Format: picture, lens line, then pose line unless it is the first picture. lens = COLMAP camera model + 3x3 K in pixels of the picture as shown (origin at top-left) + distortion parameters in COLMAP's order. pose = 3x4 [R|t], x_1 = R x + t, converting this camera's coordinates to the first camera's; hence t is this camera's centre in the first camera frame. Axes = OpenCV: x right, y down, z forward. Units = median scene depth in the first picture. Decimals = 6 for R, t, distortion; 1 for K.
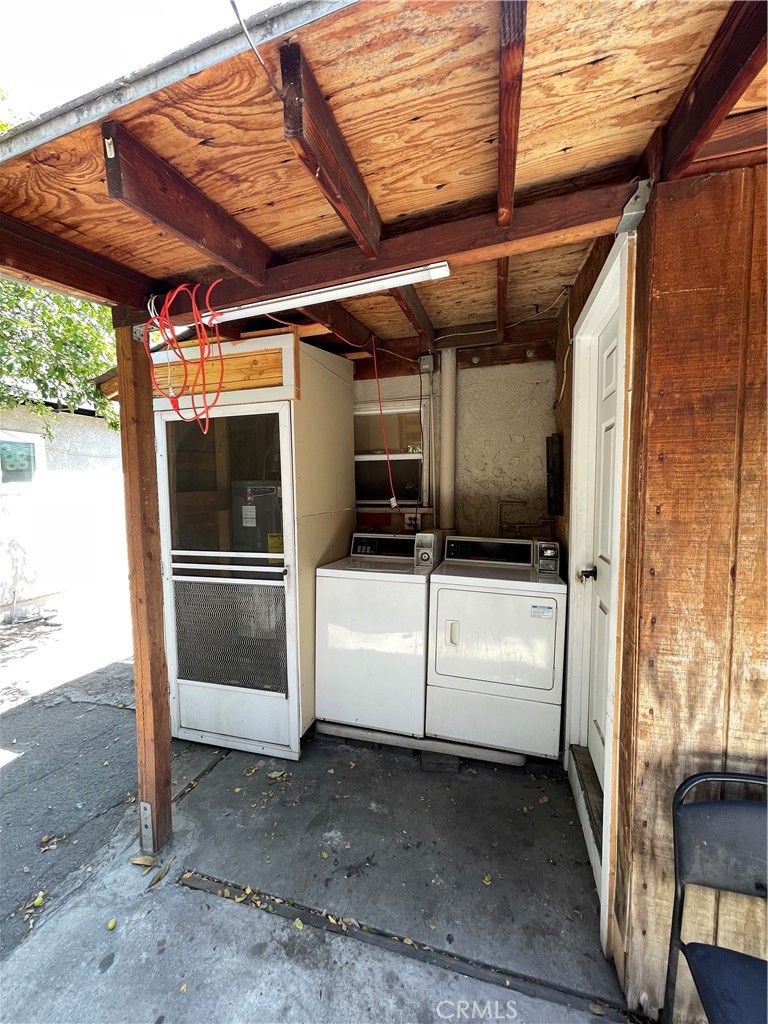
lens RADIAL K [[411.6, 0, 382.7], [0, 411.6, 511.4], [0, 0, 1]] dist [-0.015433, -0.000811]
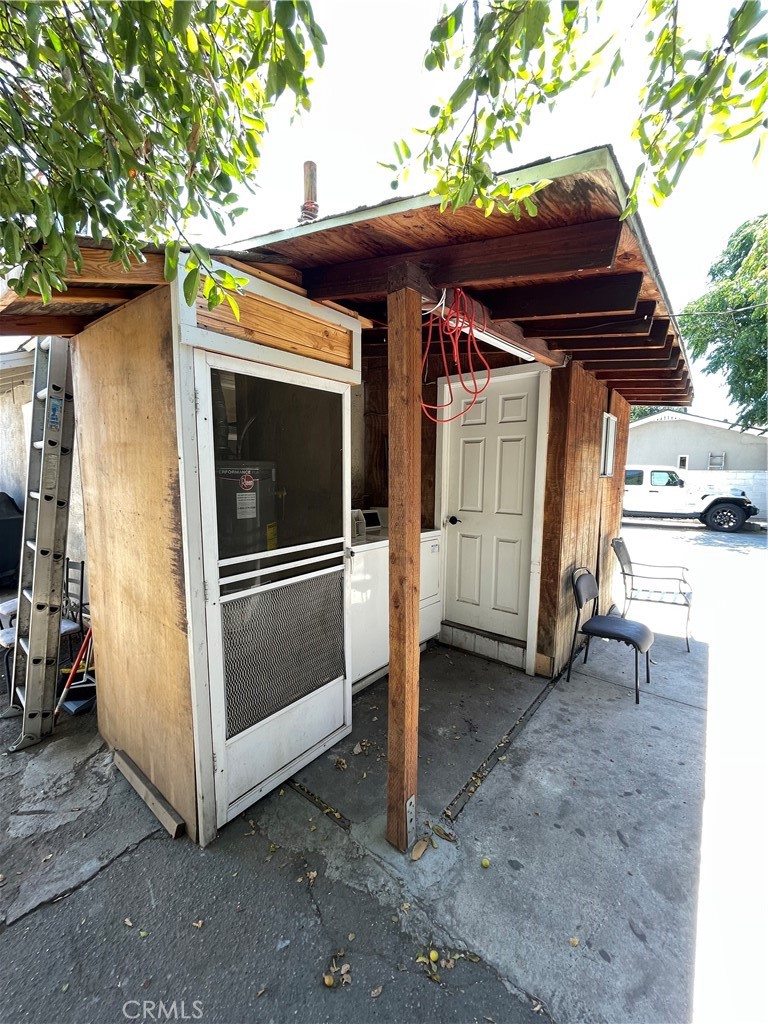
lens RADIAL K [[411.6, 0, 382.3], [0, 411.6, 515.2], [0, 0, 1]] dist [-0.015433, -0.000811]
pose [[0.385448, -0.087445, 0.918577, -1.172295], [0.047921, 0.996053, 0.074712, -0.020624], [-0.921484, 0.015222, 0.388117, 0.547515]]
